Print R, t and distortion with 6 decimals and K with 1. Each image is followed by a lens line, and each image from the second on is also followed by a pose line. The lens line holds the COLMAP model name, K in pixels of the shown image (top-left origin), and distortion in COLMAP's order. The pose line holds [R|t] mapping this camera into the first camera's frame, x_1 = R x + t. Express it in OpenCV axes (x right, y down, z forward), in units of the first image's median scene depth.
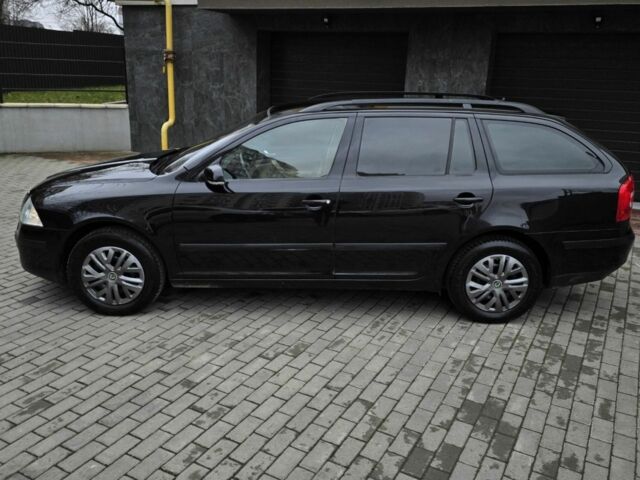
lens RADIAL K [[556.1, 0, 324.2], [0, 556.1, 234.8], [0, 0, 1]] dist [0.070918, -0.078886]
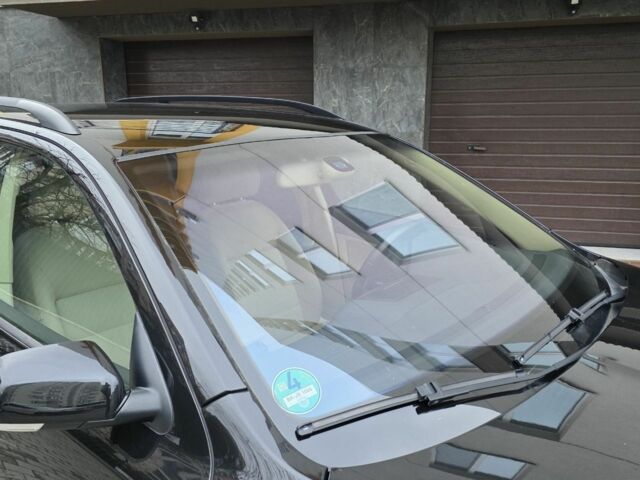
lens RADIAL K [[556.1, 0, 324.9], [0, 556.1, 240.9], [0, 0, 1]] dist [0.070918, -0.078886]
pose [[0.987925, -0.070295, 0.138066, 0.098917], [0.077498, 0.995860, -0.047501, -0.127270], [-0.134155, 0.057627, 0.989283, 0.625637]]
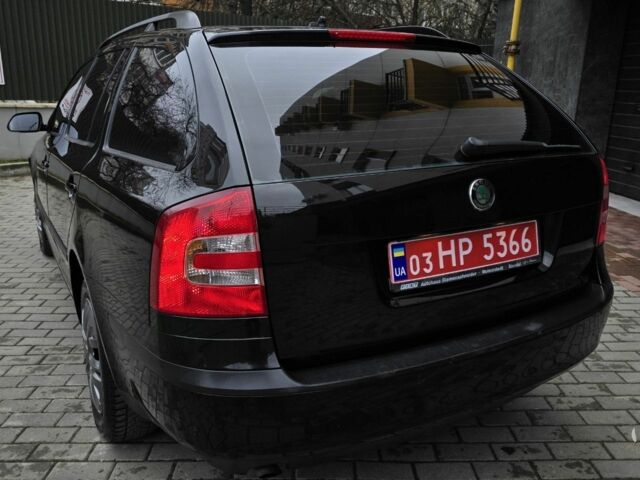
lens RADIAL K [[556.1, 0, 322.8], [0, 556.1, 234.1], [0, 0, 1]] dist [0.070918, -0.078886]
pose [[0.505596, 0.201206, -0.838981, 0.826339], [-0.247259, 0.965429, 0.082526, -0.117305], [0.826581, 0.165721, 0.537867, 0.861232]]
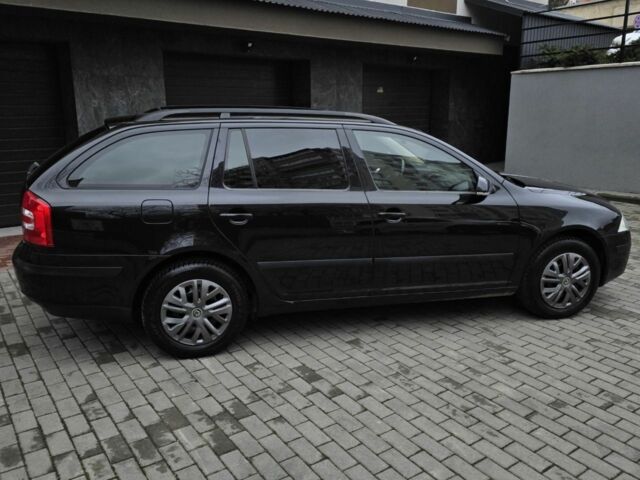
lens RADIAL K [[556.1, 0, 326.1], [0, 556.1, 237.1], [0, 0, 1]] dist [0.070918, -0.078886]
pose [[0.432597, -0.238473, 0.869477, -0.950905], [0.266929, 0.955026, 0.129130, -0.191342], [-0.861167, 0.176227, 0.476797, 0.666900]]
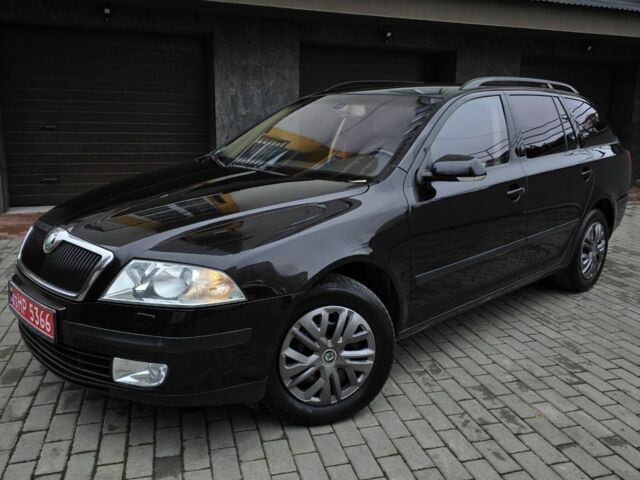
lens RADIAL K [[556.1, 0, 320.4], [0, 556.1, 239.4], [0, 0, 1]] dist [0.070918, -0.078886]
pose [[0.714373, -0.169632, 0.678893, -0.774699], [0.204651, 0.978402, 0.029123, -0.070728], [-0.669170, 0.118132, 0.733660, 0.551112]]
